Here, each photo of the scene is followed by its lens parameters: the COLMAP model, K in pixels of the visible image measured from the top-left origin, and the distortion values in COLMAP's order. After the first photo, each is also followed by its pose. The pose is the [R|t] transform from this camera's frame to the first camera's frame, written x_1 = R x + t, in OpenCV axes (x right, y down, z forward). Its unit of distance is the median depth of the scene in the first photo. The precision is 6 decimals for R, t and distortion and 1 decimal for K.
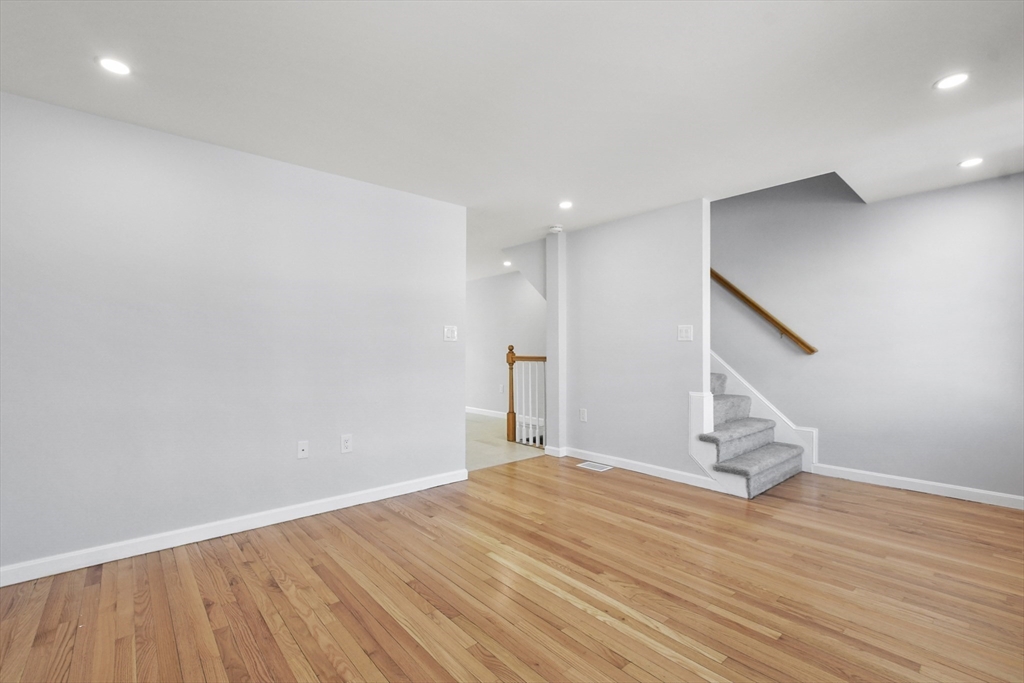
lens RADIAL K [[451.6, 0, 508.3], [0, 451.6, 346.0], [0, 0, 1]] dist [-0.015063, 0.006474]
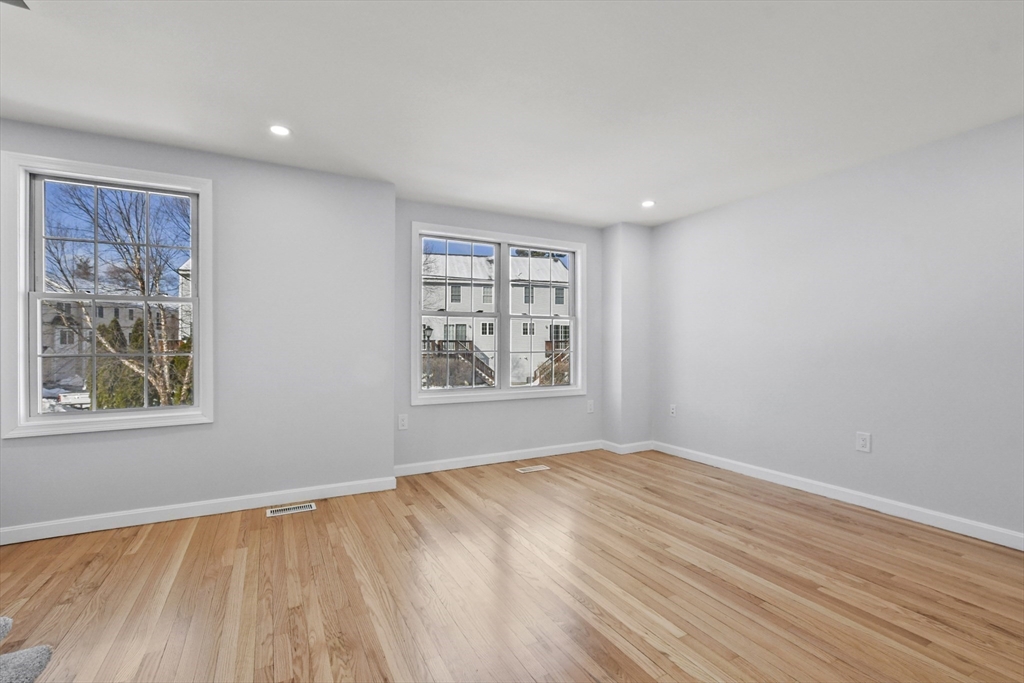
lens RADIAL K [[451.6, 0, 508.3], [0, 451.6, 346.0], [0, 0, 1]] dist [-0.015063, 0.006474]
pose [[-0.973179, -0.000841, 0.230046, 0.056755], [-0.002443, 0.999975, -0.006678, 0.018791], [-0.230034, -0.007061, -0.973157, 1.694329]]
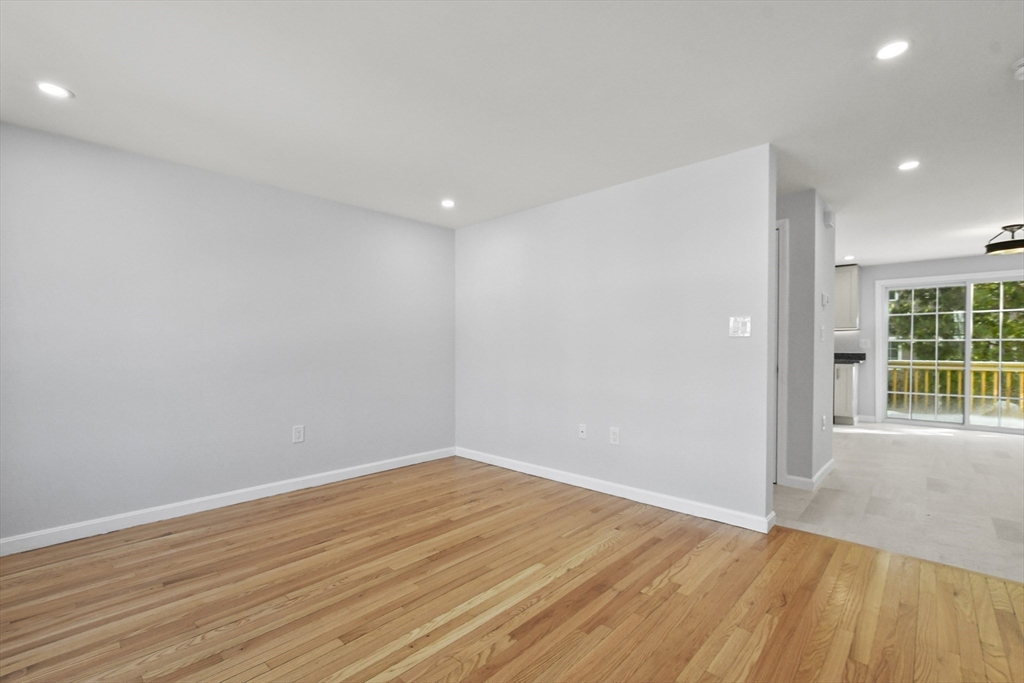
lens RADIAL K [[451.6, 0, 508.3], [0, 451.6, 346.0], [0, 0, 1]] dist [-0.015063, 0.006474]
pose [[0.091826, -0.002963, -0.995771, 0.875046], [0.011821, 0.999928, -0.001886, 0.000597], [0.995705, -0.011598, 0.091855, 0.825864]]
